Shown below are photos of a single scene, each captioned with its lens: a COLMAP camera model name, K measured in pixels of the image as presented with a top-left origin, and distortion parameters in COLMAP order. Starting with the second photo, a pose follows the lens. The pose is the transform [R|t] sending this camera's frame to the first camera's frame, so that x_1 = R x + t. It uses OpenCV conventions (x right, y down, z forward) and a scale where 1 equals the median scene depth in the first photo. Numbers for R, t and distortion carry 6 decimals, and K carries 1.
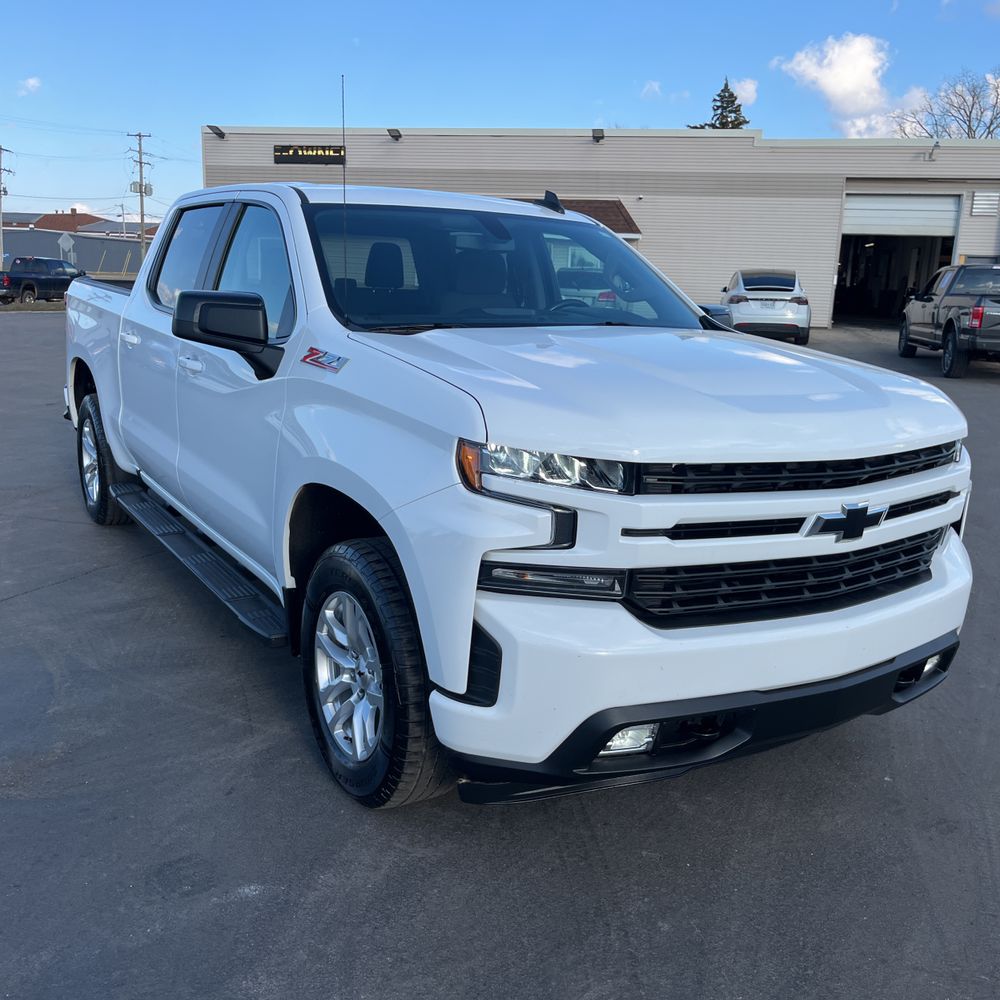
lens RADIAL K [[1027.5, 0, 501.3], [0, 1027.5, 502.0], [0, 0, 1]] dist [0.018413, 0.000409]
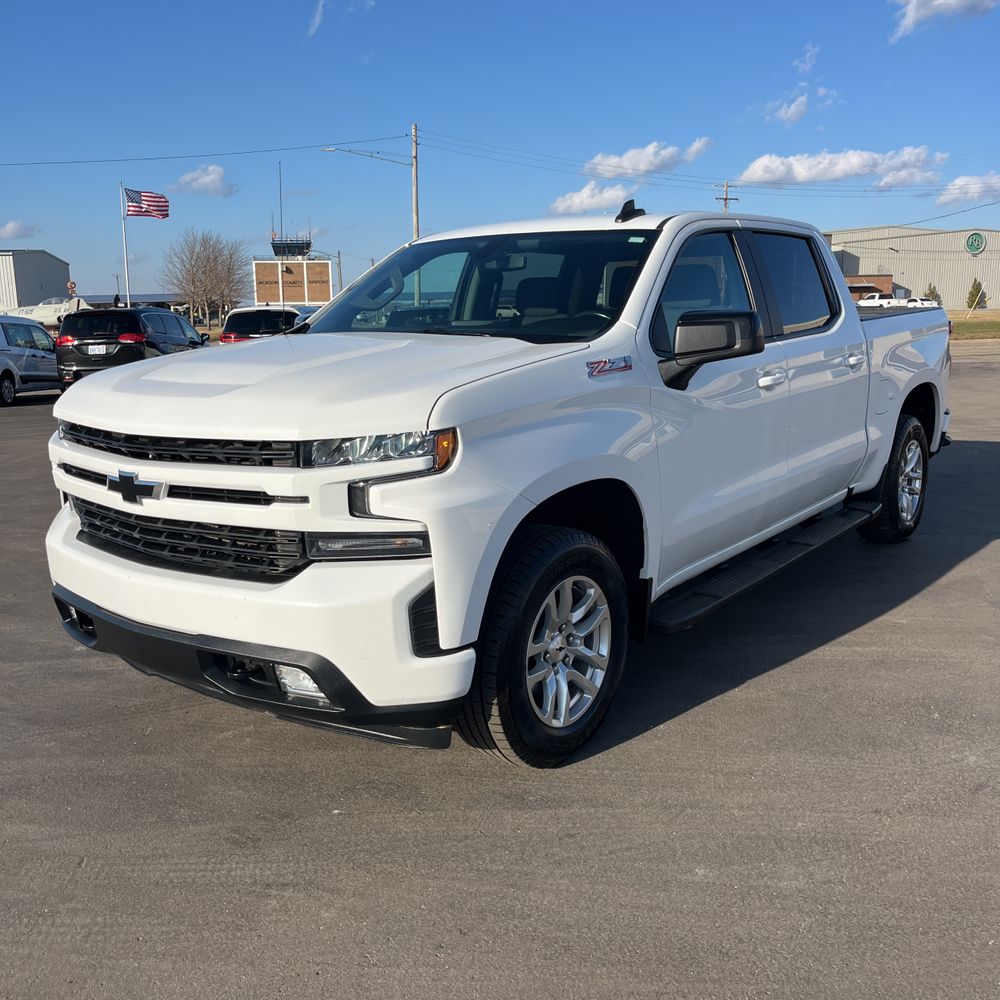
lens RADIAL K [[1009.2, 0, 501.8], [0, 1009.2, 522.2], [0, 0, 1]] dist [0.037967, -0.035358]
pose [[0.348203, 0.155191, -0.924484, 1.434039], [-0.173130, 0.979882, 0.099282, -0.118535], [0.921293, 0.125485, 0.368067, 0.898198]]
